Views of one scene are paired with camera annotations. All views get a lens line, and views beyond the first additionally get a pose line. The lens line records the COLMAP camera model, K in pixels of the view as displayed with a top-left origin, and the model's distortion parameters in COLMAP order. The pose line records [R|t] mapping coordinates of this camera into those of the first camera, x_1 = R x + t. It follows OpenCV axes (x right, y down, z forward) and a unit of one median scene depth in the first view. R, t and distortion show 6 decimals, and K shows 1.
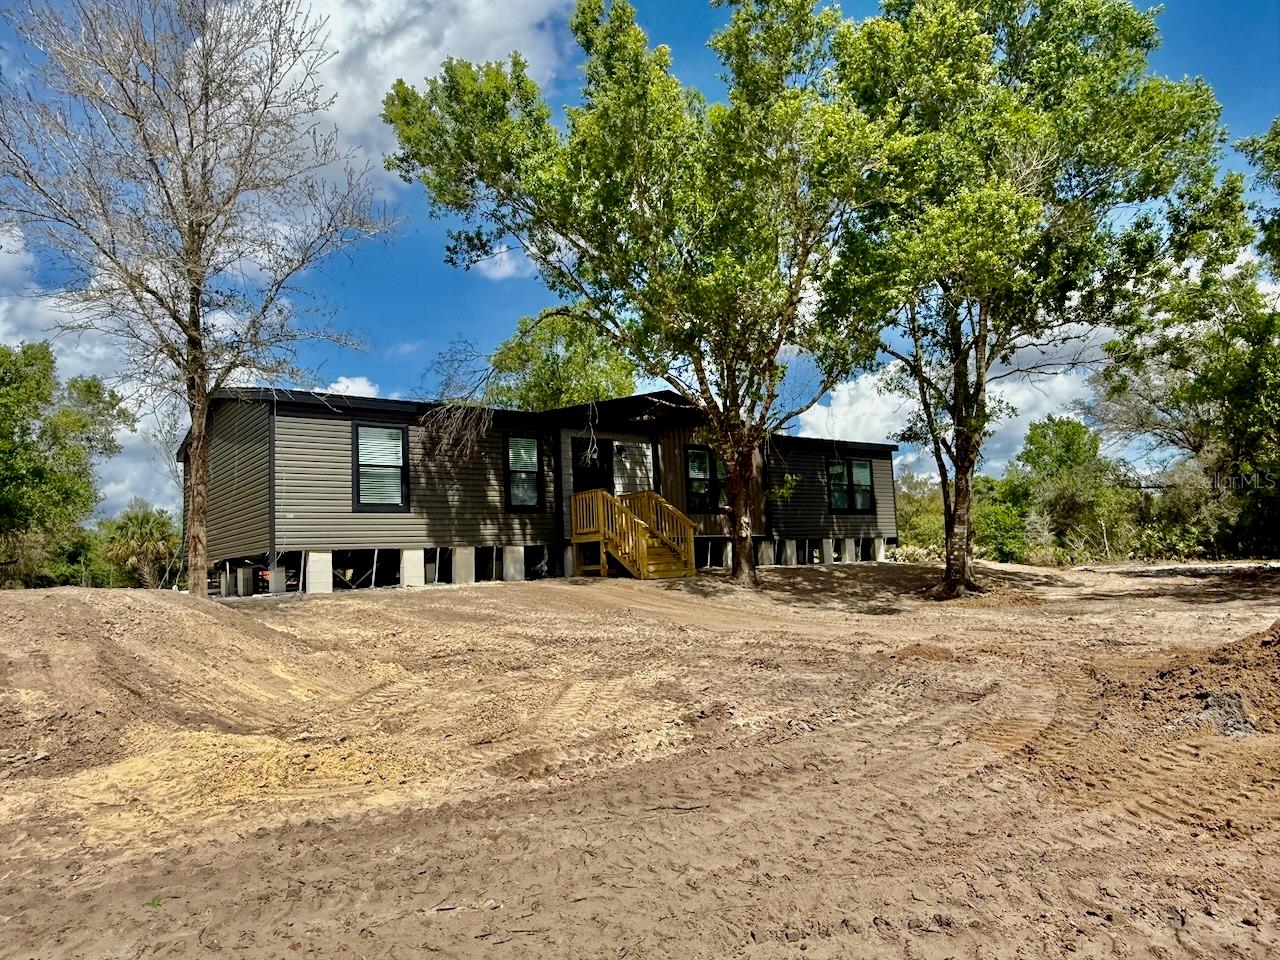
lens RADIAL K [[820.8, 0, 640.0], [0, 820.8, 480.0], [0, 0, 1]] dist [0.003472, -0.003425]
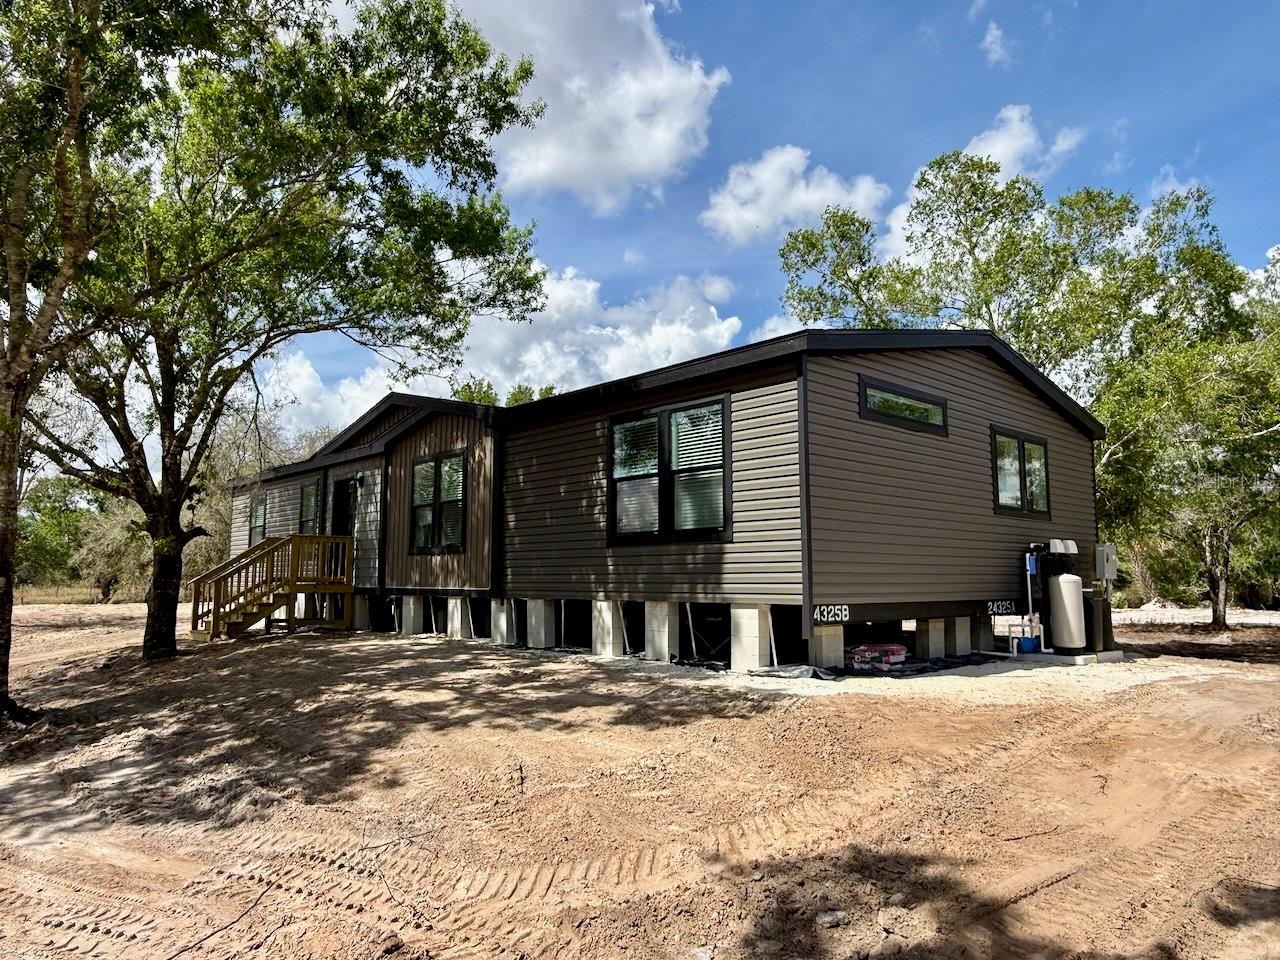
lens RADIAL K [[851.8, 0, 640.0], [0, 851.8, 480.0], [0, 0, 1]] dist [0.004537, 0.001560]
pose [[0.095979, -0.076450, -0.992443, 1.038160], [0.096041, 0.993105, -0.067213, 0.056261], [0.990739, -0.088865, 0.102660, 1.430469]]
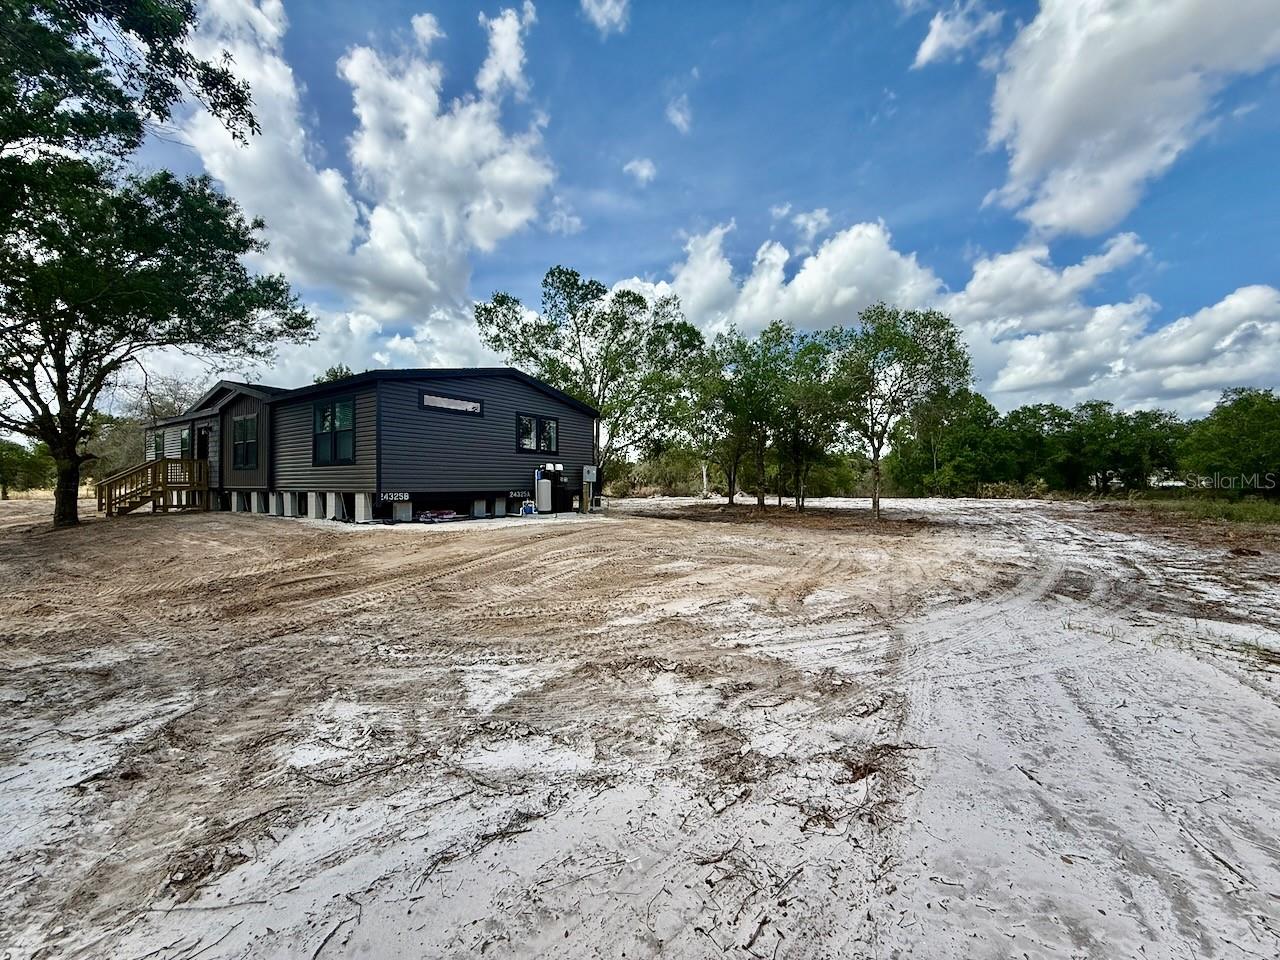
lens RADIAL K [[503.8, 0, 640.0], [0, 503.8, 480.0], [0, 0, 1]] dist [-0.000502, 0.000587]
pose [[0.331763, 0.031367, -0.942841, 1.335345], [0.085005, 0.994387, 0.062993, 0.077424], [0.939525, -0.101045, 0.327234, 1.713409]]
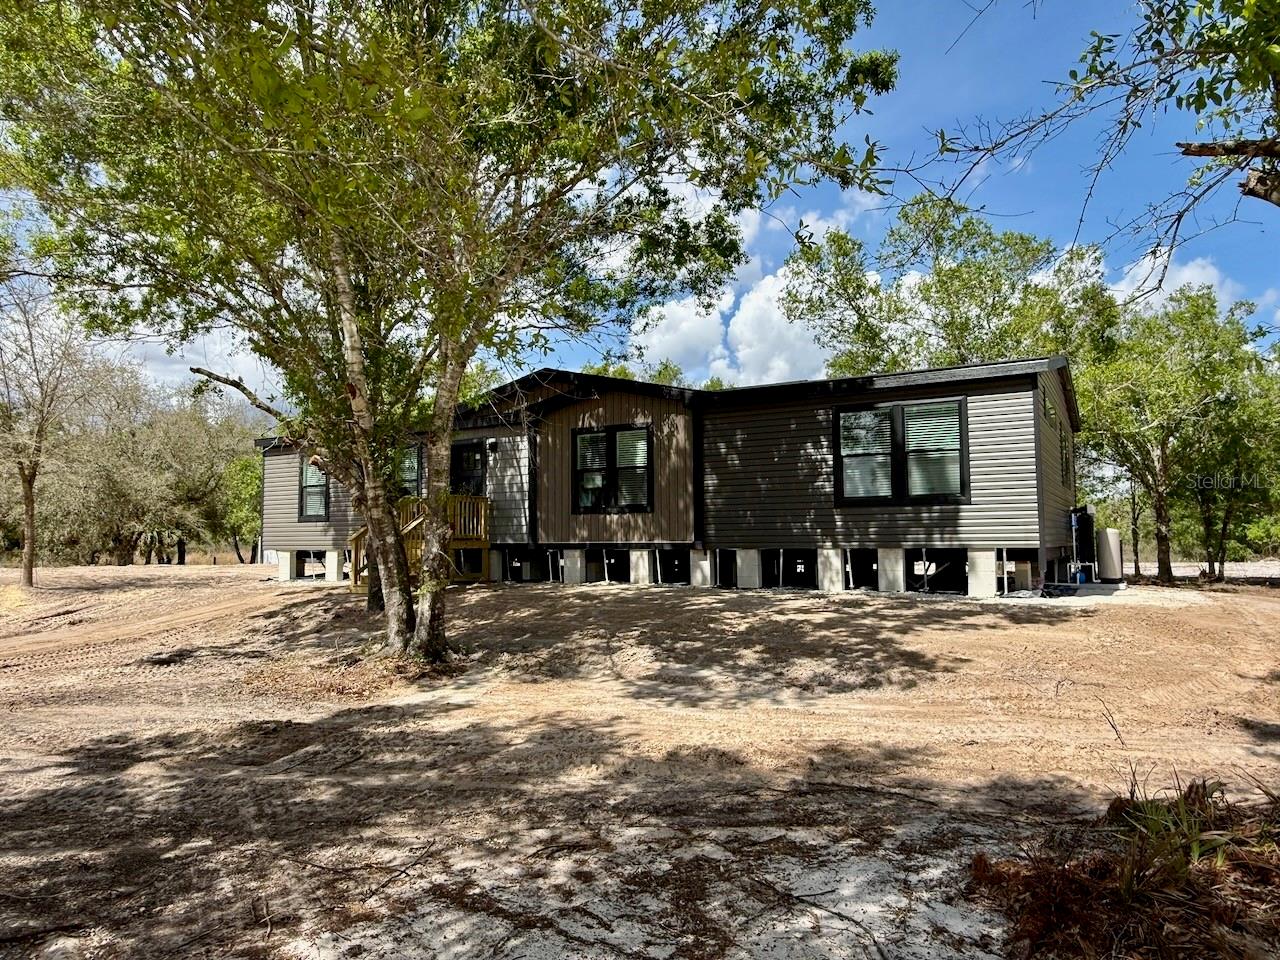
lens RADIAL K [[851.8, 0, 640.0], [0, 851.8, 480.0], [0, 0, 1]] dist [0.004537, 0.001560]
pose [[0.389763, -0.030948, -0.920395, 1.090223], [0.083619, 0.996496, 0.001904, 0.013440], [0.917111, -0.077704, 0.390985, 0.930459]]
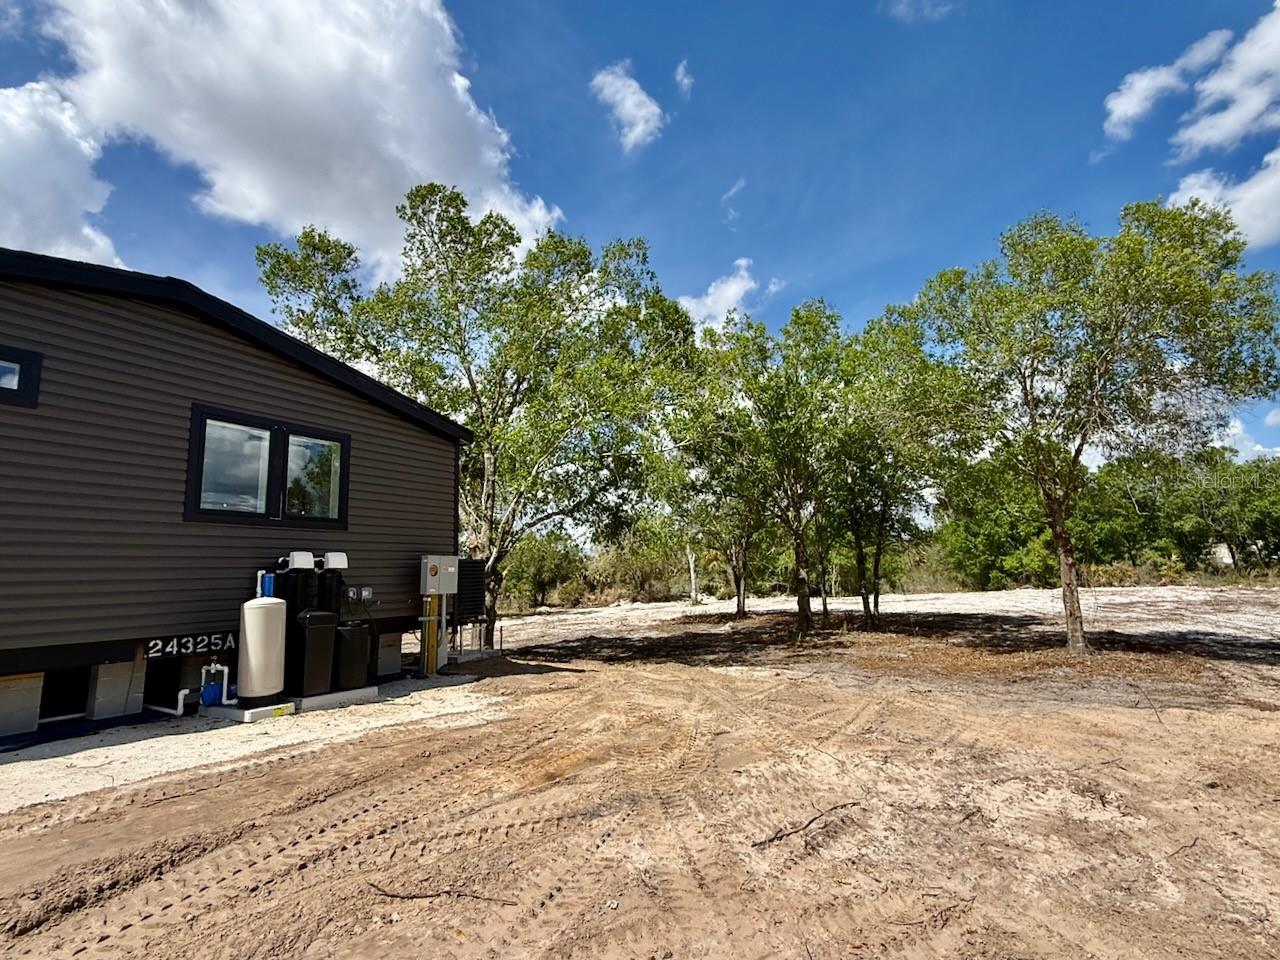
lens RADIAL K [[618.6, 0, 640.0], [0, 618.6, 480.0], [0, 0, 1]] dist [-0.001065, -0.000001]
pose [[0.384625, -0.127015, -0.914293, 0.812932], [0.120196, 0.988946, -0.086821, 0.111799], [0.915214, -0.076501, 0.395640, 1.936527]]
